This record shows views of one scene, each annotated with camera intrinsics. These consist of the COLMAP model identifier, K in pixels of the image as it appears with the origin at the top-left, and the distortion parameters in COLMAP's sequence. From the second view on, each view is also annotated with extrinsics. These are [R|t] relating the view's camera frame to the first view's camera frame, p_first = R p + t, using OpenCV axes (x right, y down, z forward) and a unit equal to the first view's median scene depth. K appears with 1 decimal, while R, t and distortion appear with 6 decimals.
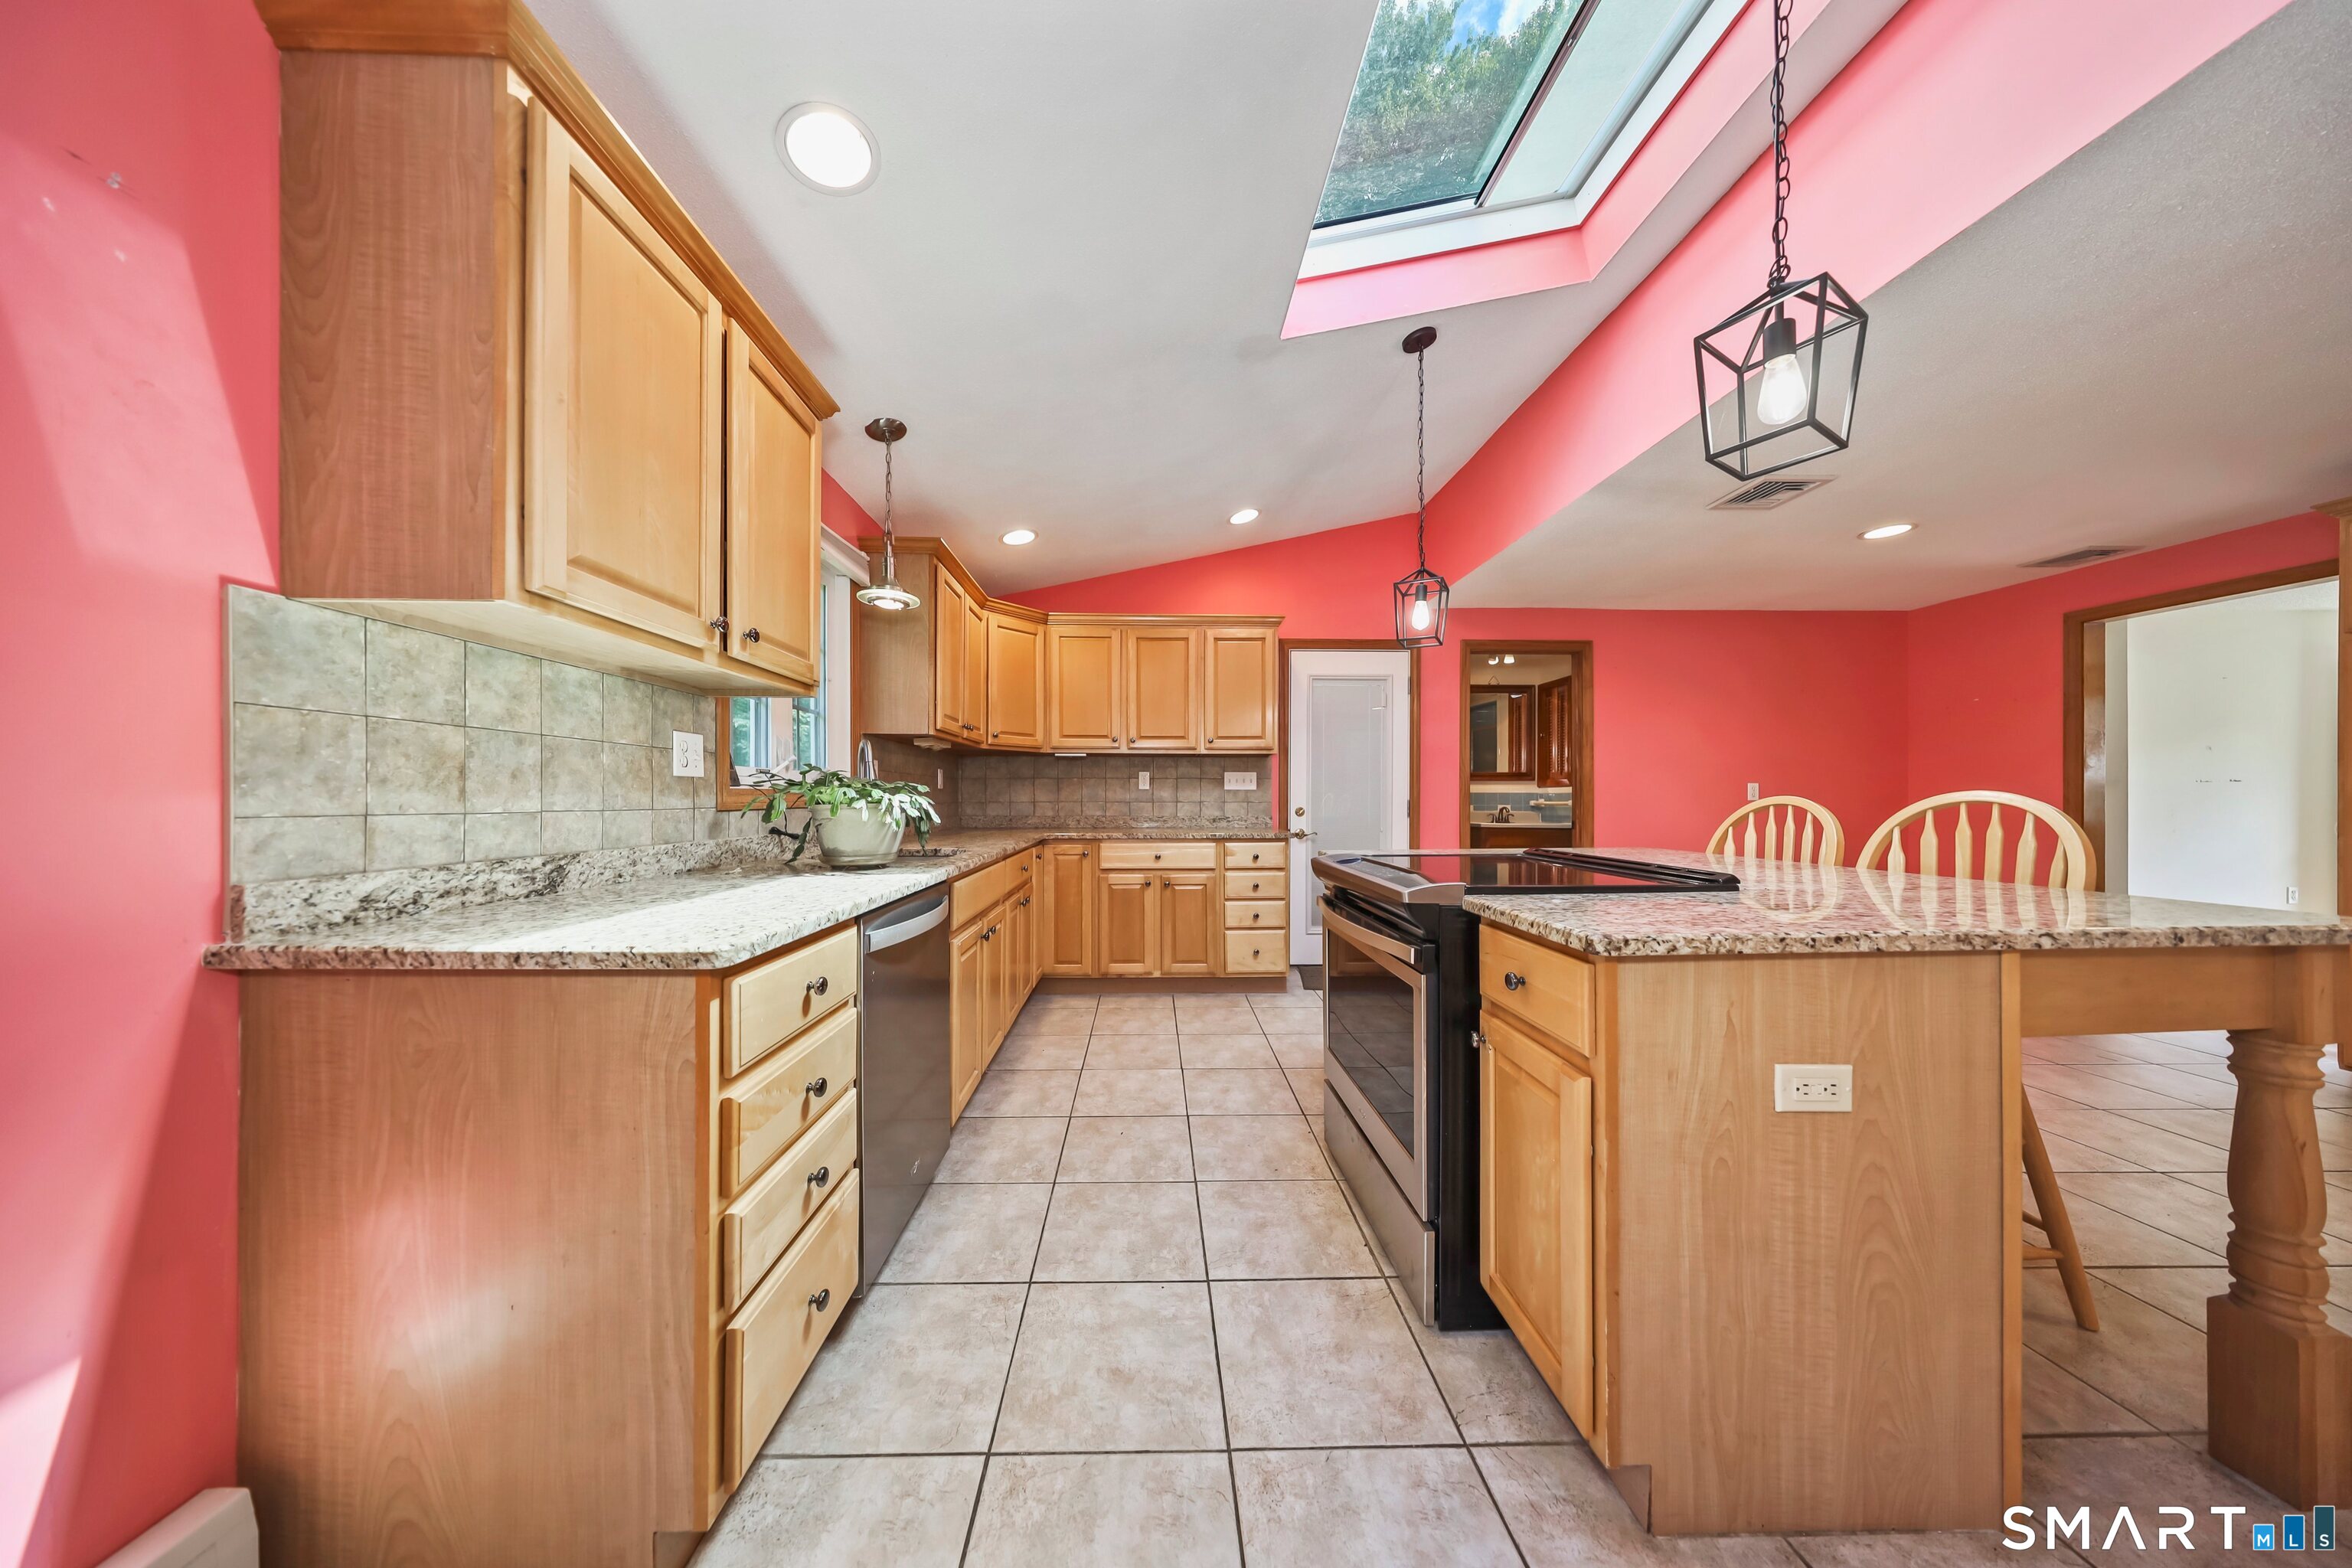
lens RADIAL K [[724.6, 0, 1176.0], [0, 724.6, 813.1], [0, 0, 1]] dist [-0.000012, 0.000049]
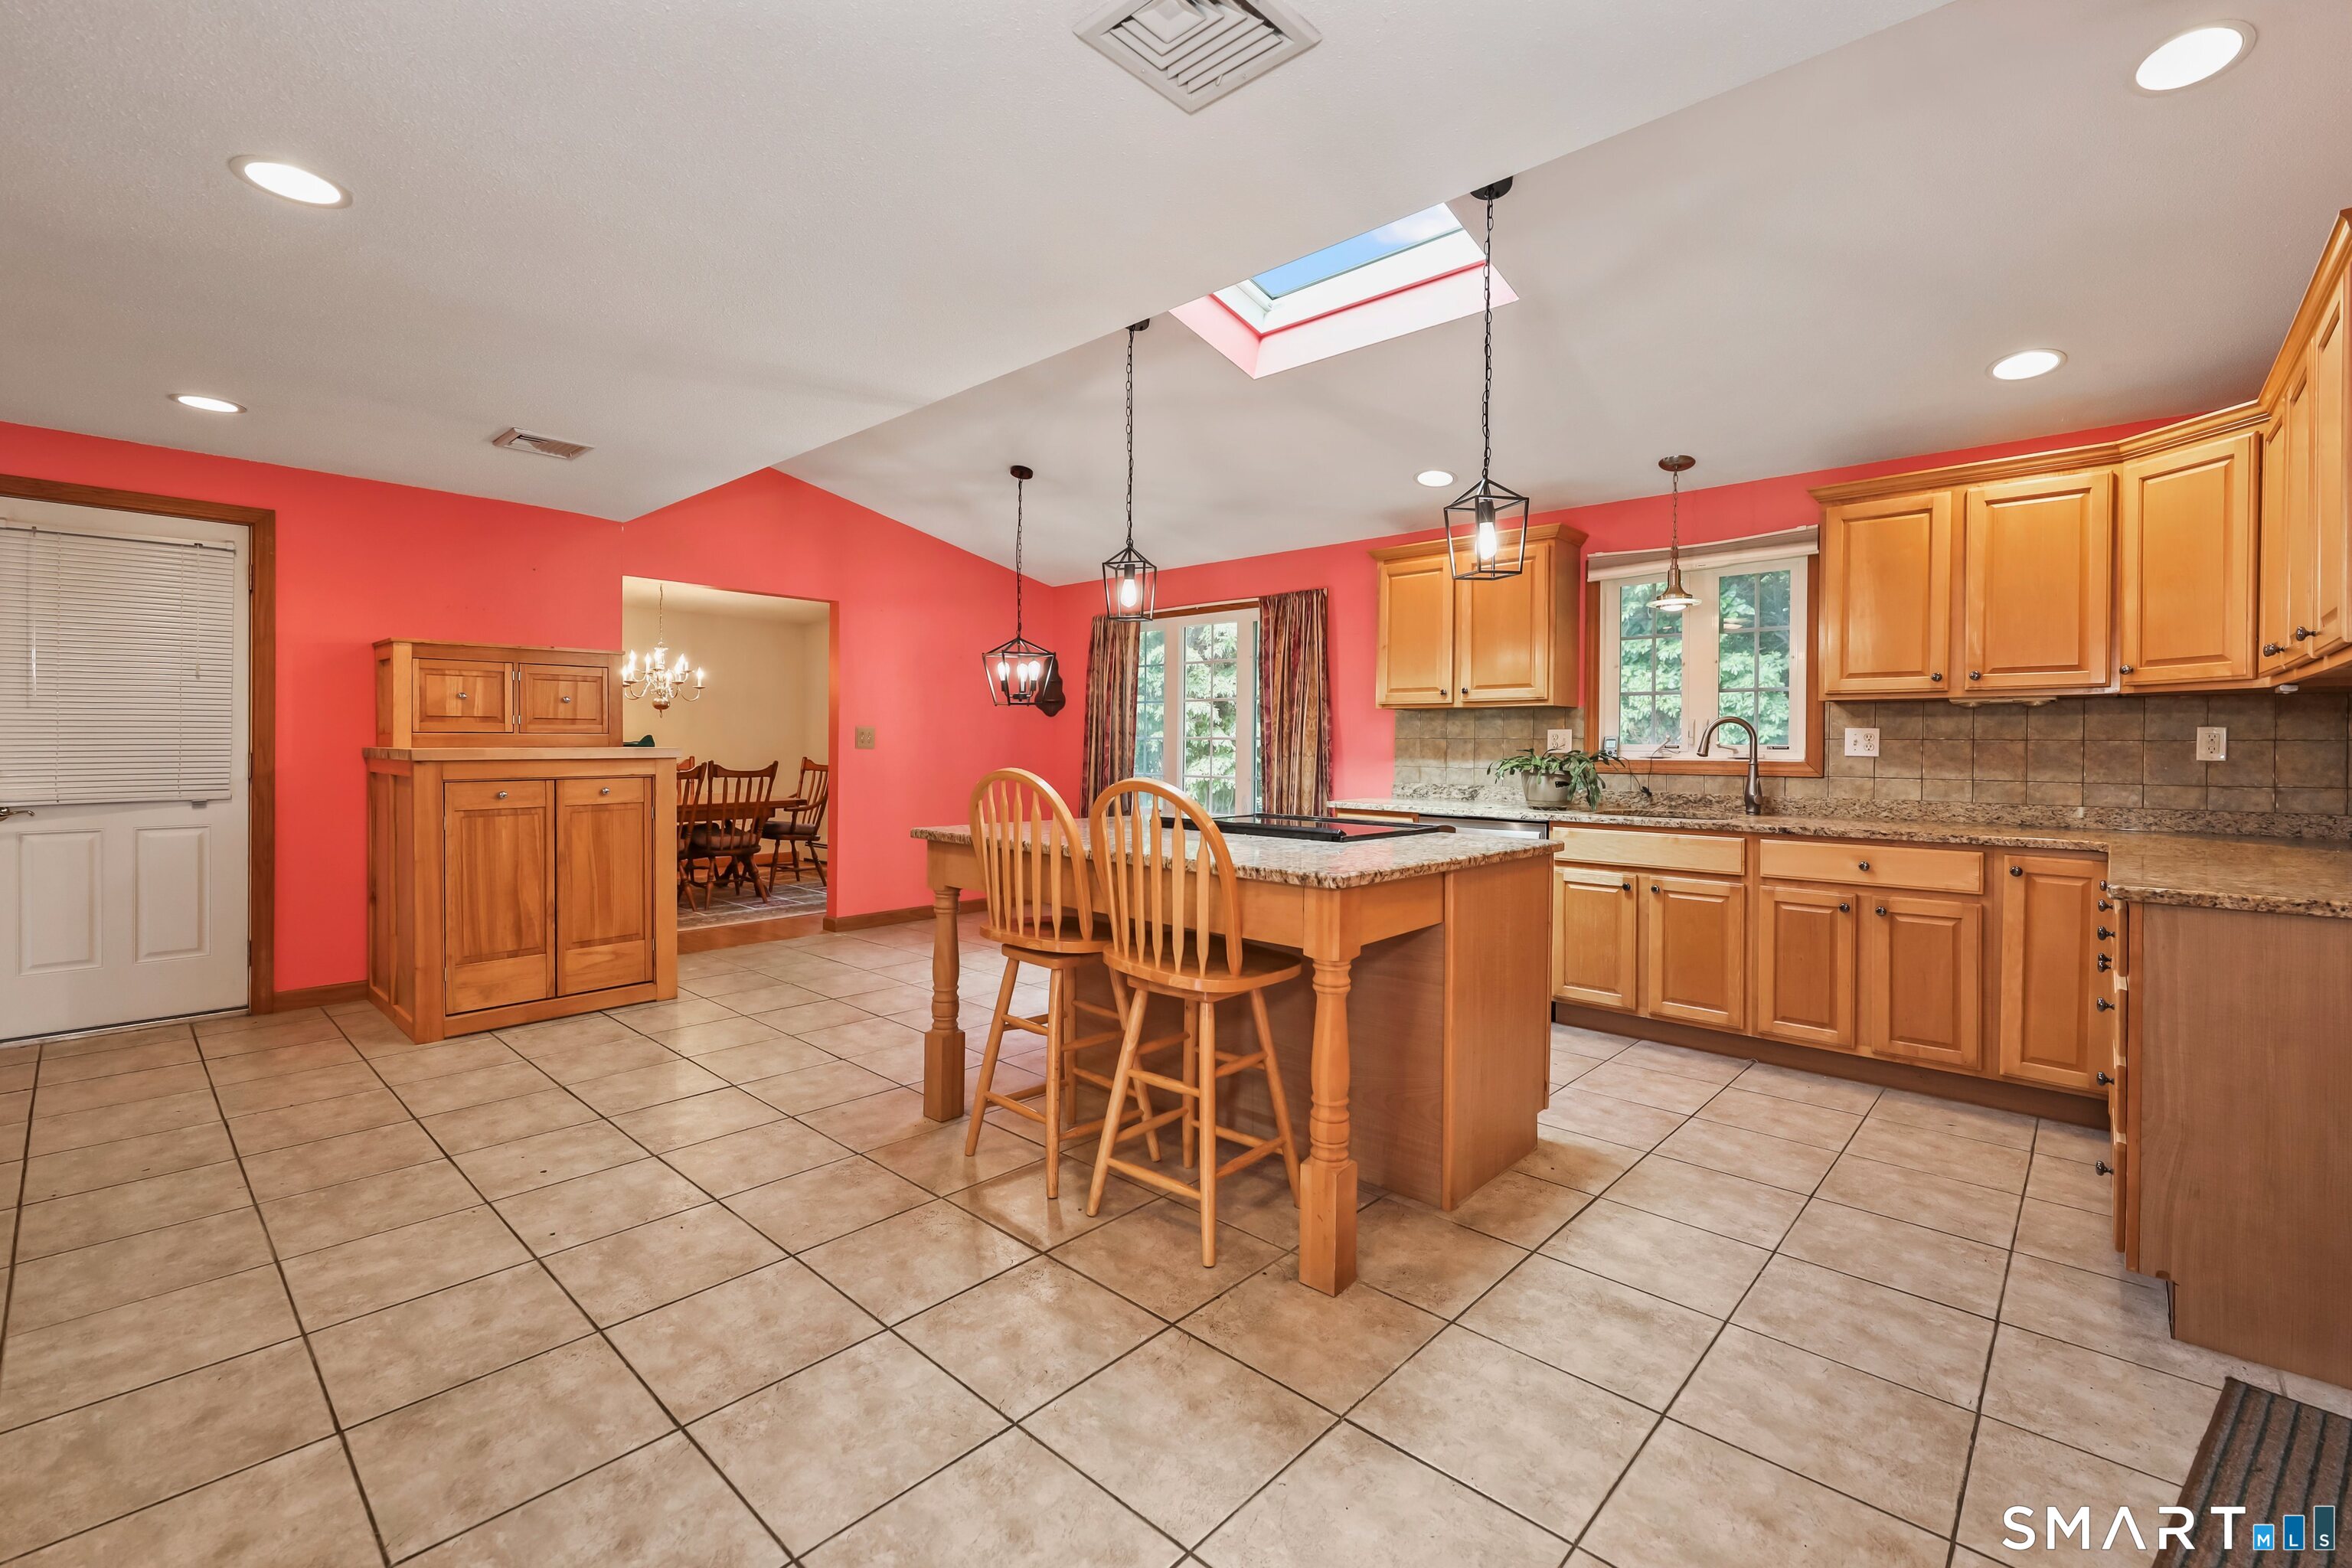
lens RADIAL K [[1027.4, 0, 1179.6], [0, 1027.4, 742.8], [0, 0, 1]] dist [0.003435, 0.000997]
pose [[-0.690535, -0.005717, -0.723276, 2.130148], [-0.023024, 0.999636, 0.014081, -0.103209], [0.722932, 0.026376, -0.690415, 2.425613]]
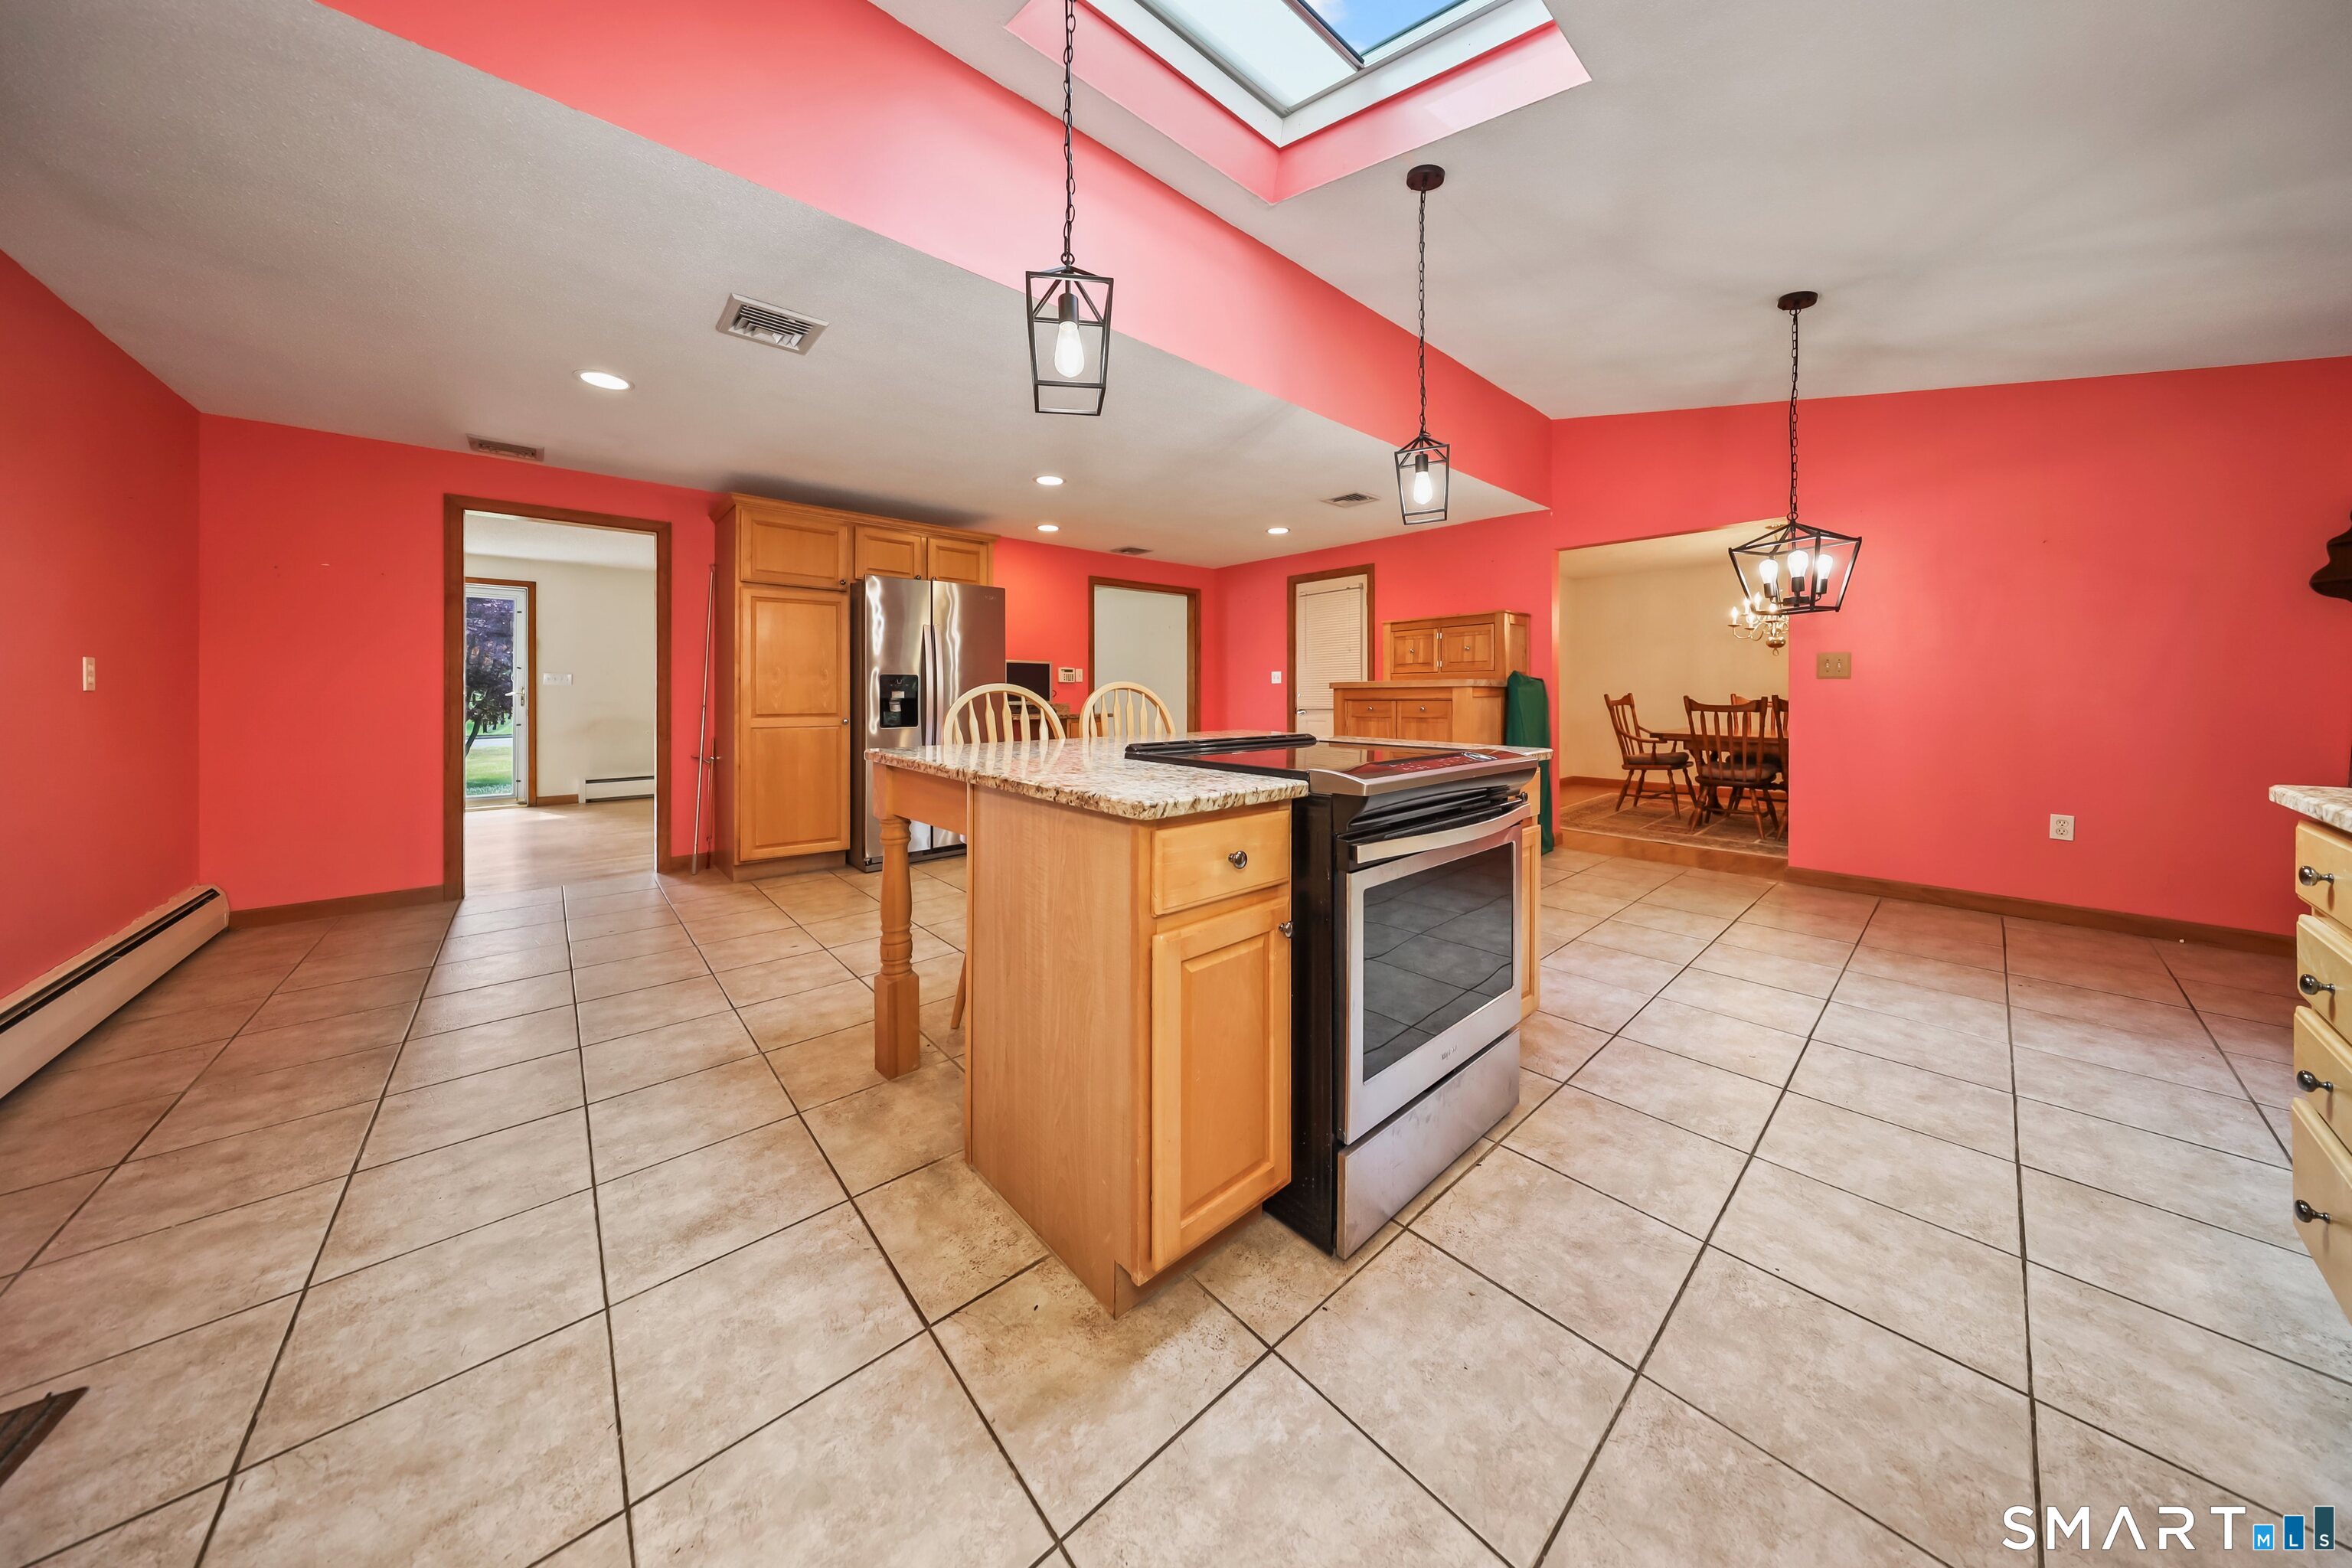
lens RADIAL K [[724.6, 0, 1151.4], [0, 724.6, 686.2], [0, 0, 1]] dist [-0.000012, 0.000049]
pose [[-0.625032, 0.006050, 0.780576, -0.221749], [0.015322, 0.999872, 0.004519, -0.026368], [-0.780449, 0.014784, -0.625045, 2.071589]]
